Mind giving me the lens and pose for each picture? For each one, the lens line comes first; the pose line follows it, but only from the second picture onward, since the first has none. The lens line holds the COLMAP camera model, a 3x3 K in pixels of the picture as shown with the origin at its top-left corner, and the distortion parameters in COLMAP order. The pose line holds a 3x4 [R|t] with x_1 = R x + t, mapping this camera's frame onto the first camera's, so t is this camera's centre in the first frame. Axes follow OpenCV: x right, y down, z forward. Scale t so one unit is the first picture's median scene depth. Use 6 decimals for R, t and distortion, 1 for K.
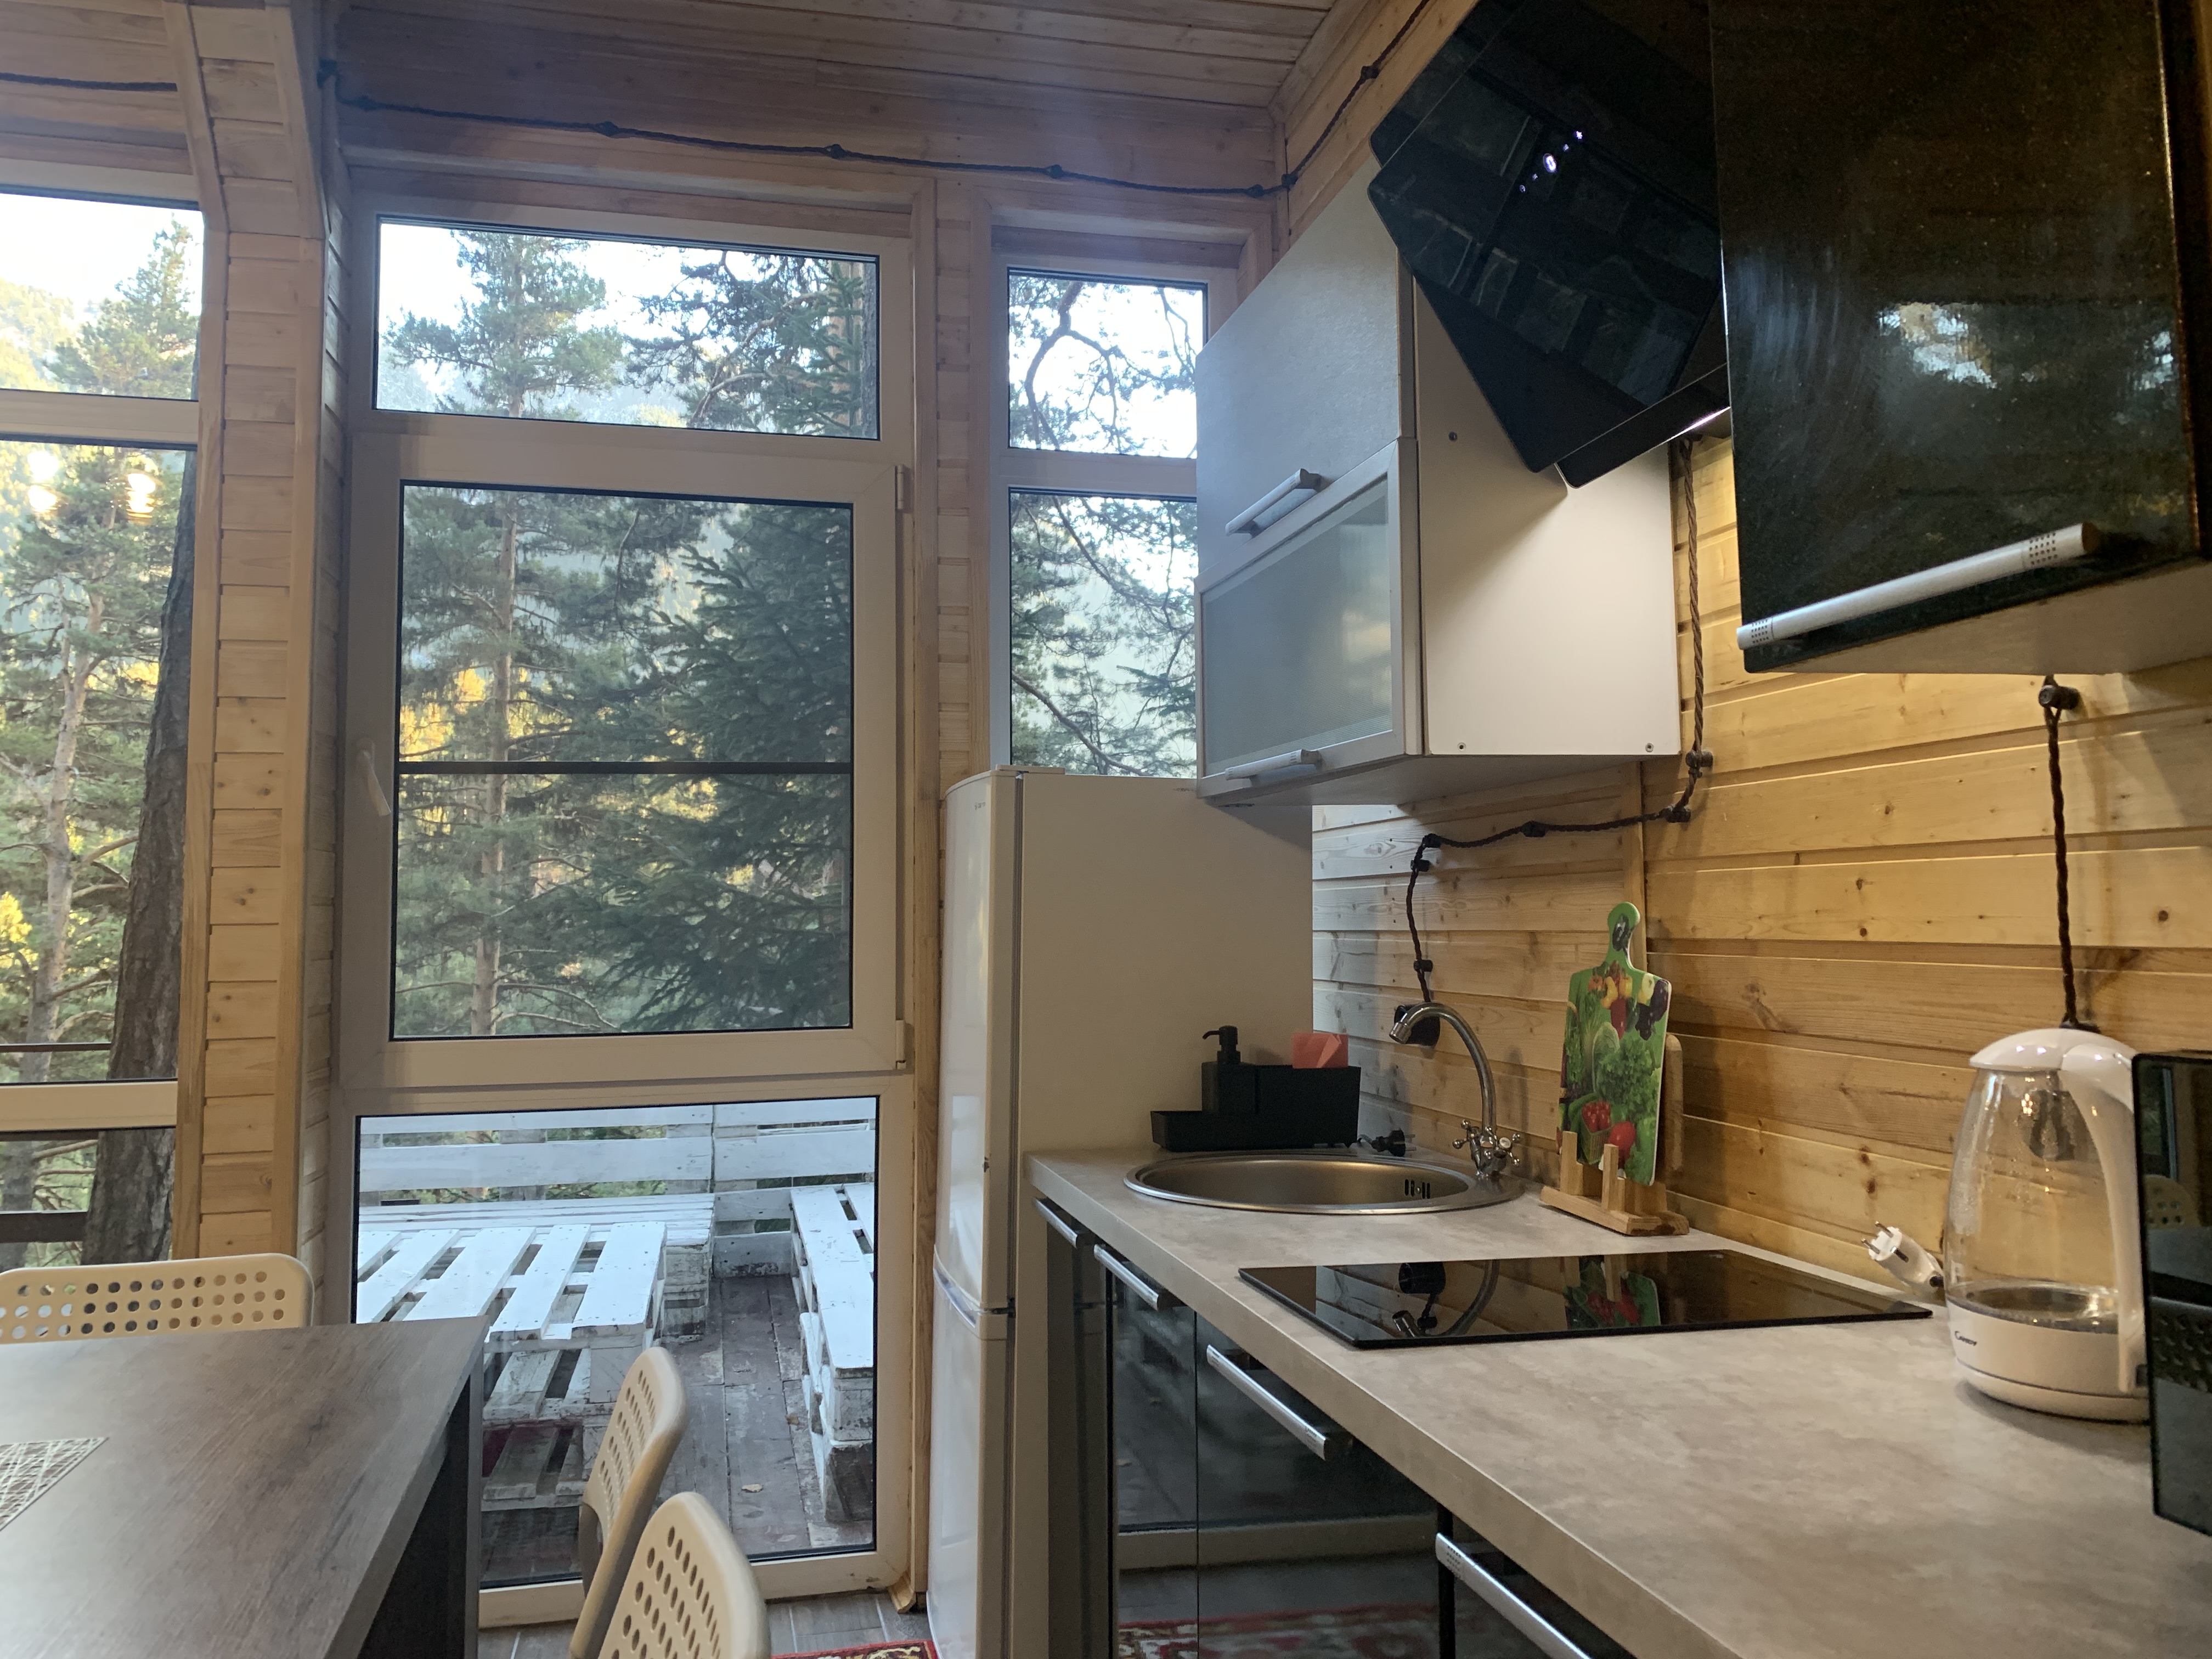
lens RADIAL K [[1677.9, 0, 1098.6], [0, 1677.9, 807.0], [0, 0, 1]] dist [0.027645, -0.030524]
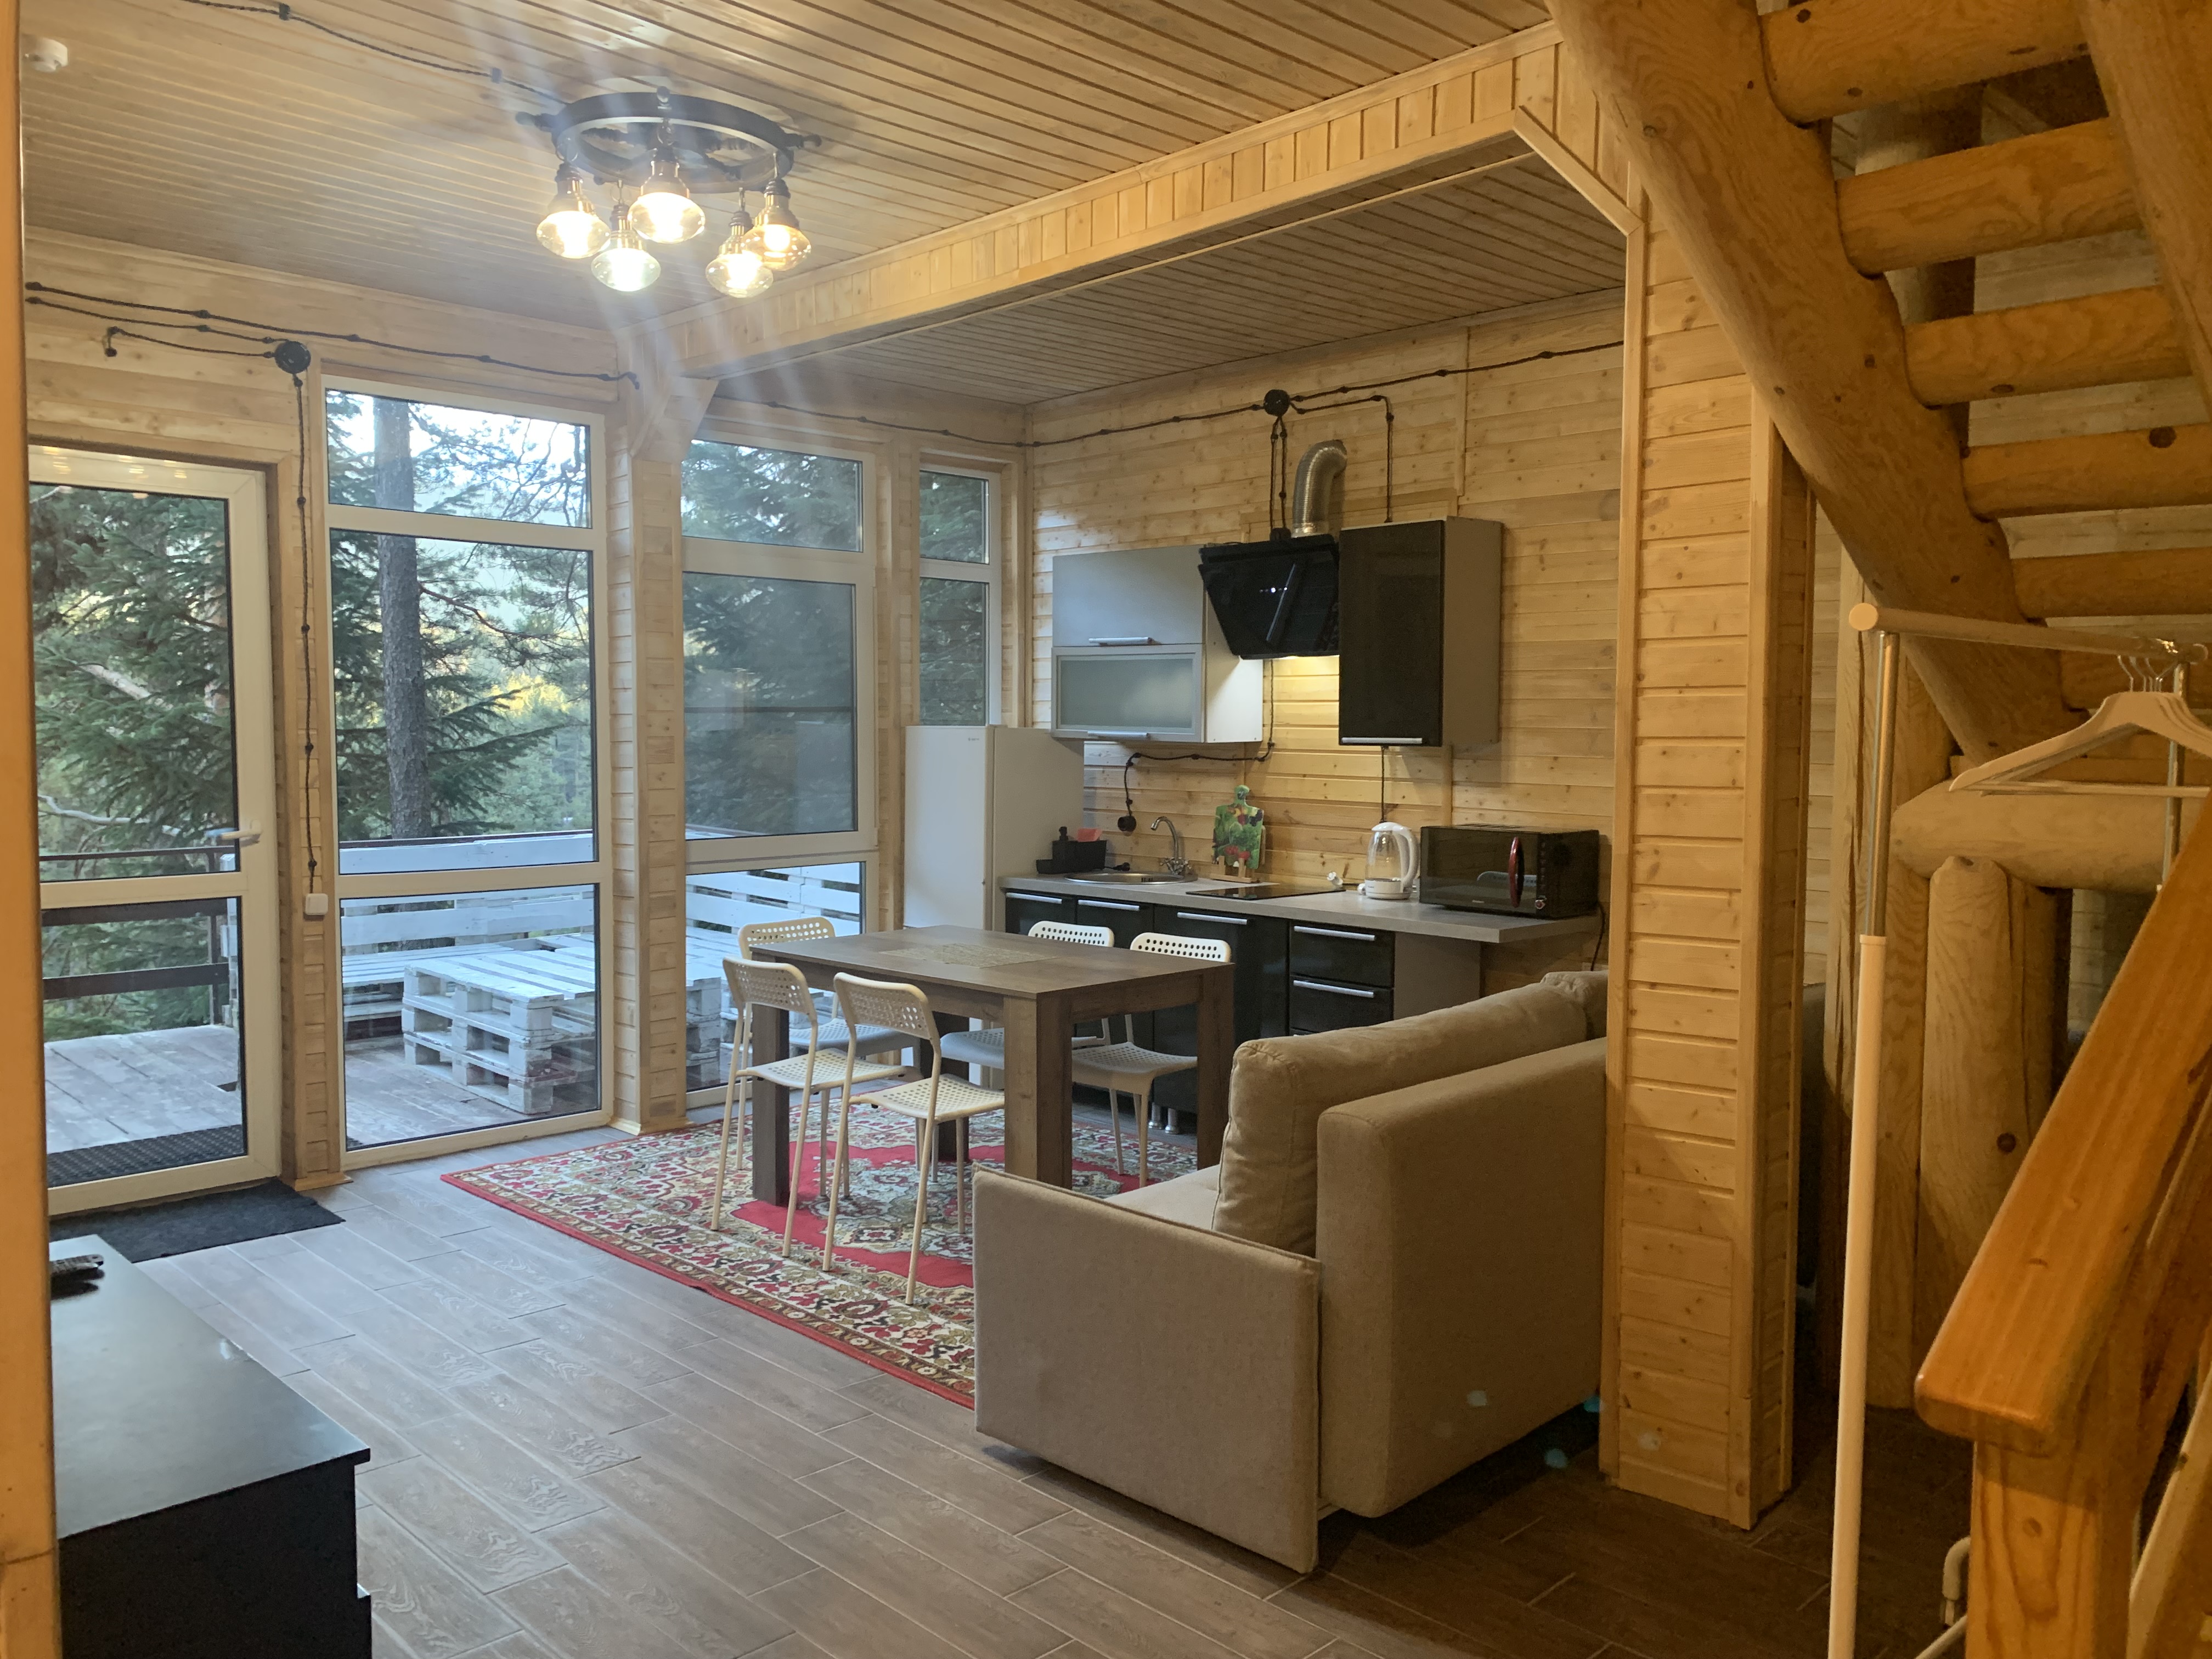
lens RADIAL K [[1677.9, 0, 1099.1], [0, 1677.9, 836.6], [0, 0, 1]] dist [0.027645, -0.030524]
pose [[0.856448, -0.024942, 0.515630, -1.621391], [-0.047528, 0.990780, 0.126868, -0.246234], [-0.514041, -0.133163, 0.847366, -1.635326]]
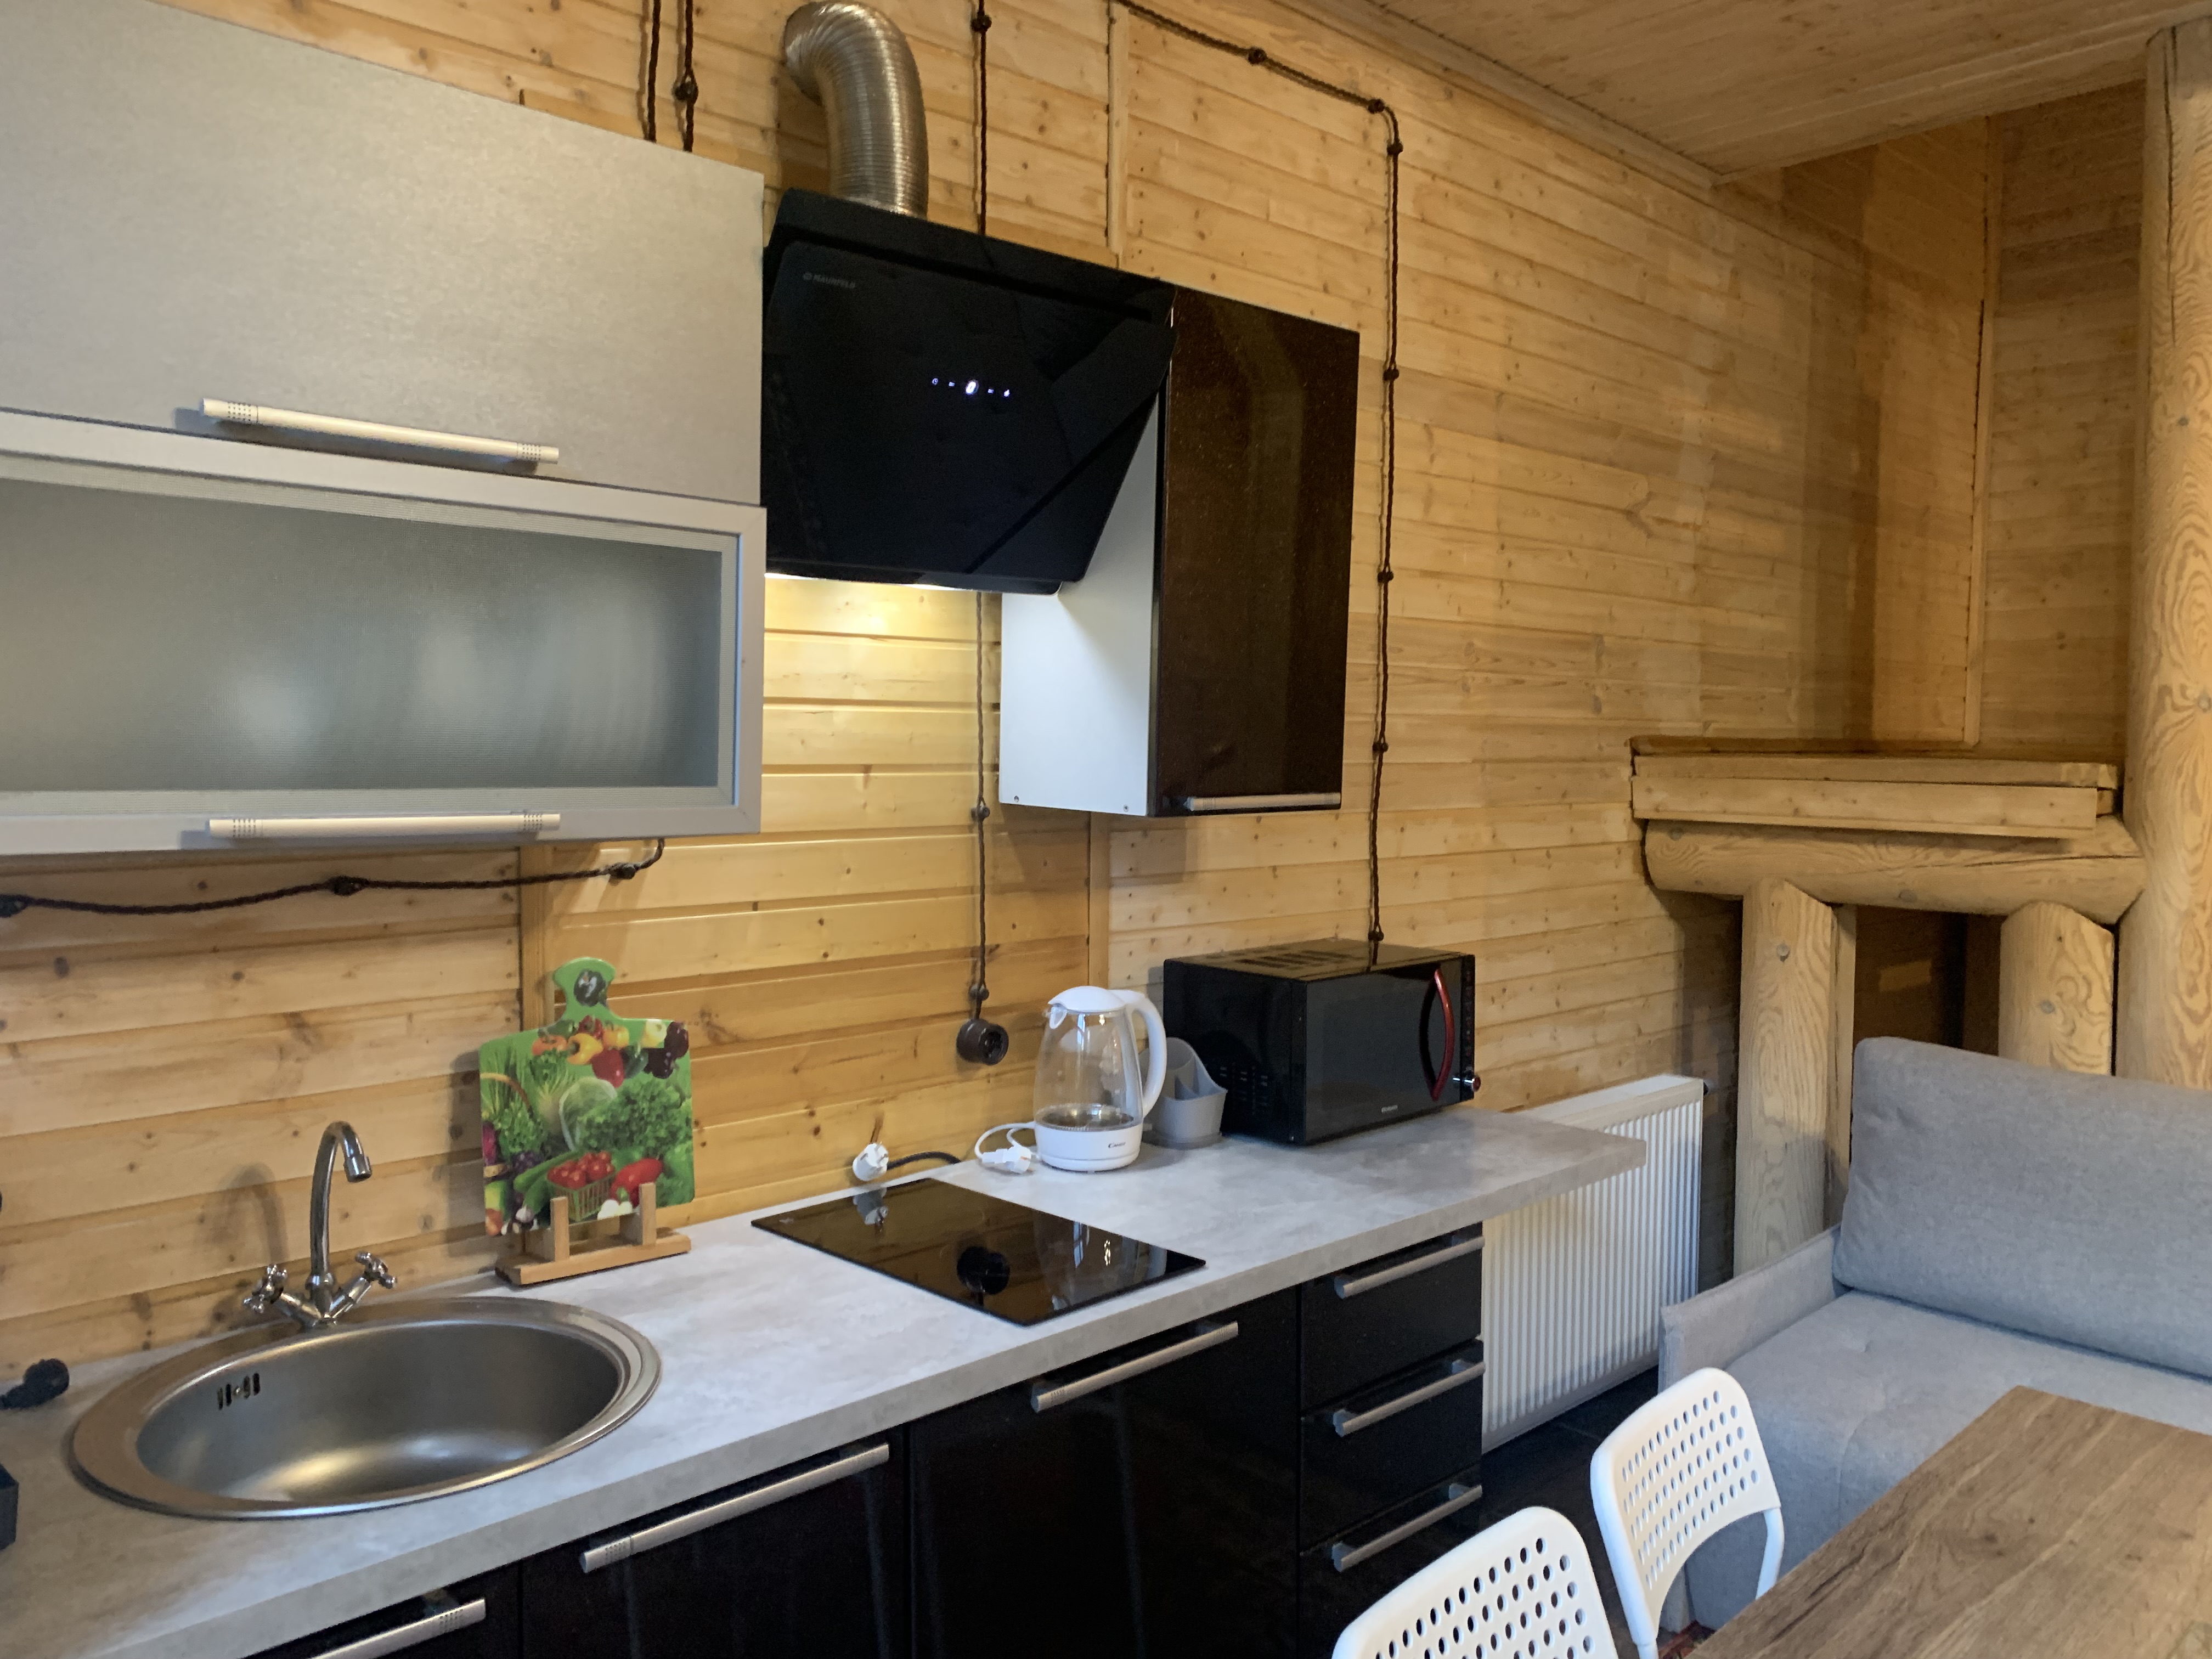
lens RADIAL K [[1677.9, 0, 1099.4], [0, 1677.9, 808.3], [0, 0, 1]] dist [0.027645, -0.030524]
pose [[-0.515857, -0.043832, 0.855552, -0.741295], [-0.069518, 0.997538, 0.009190, -0.067513], [-0.853849, -0.054736, -0.517635, 1.300249]]
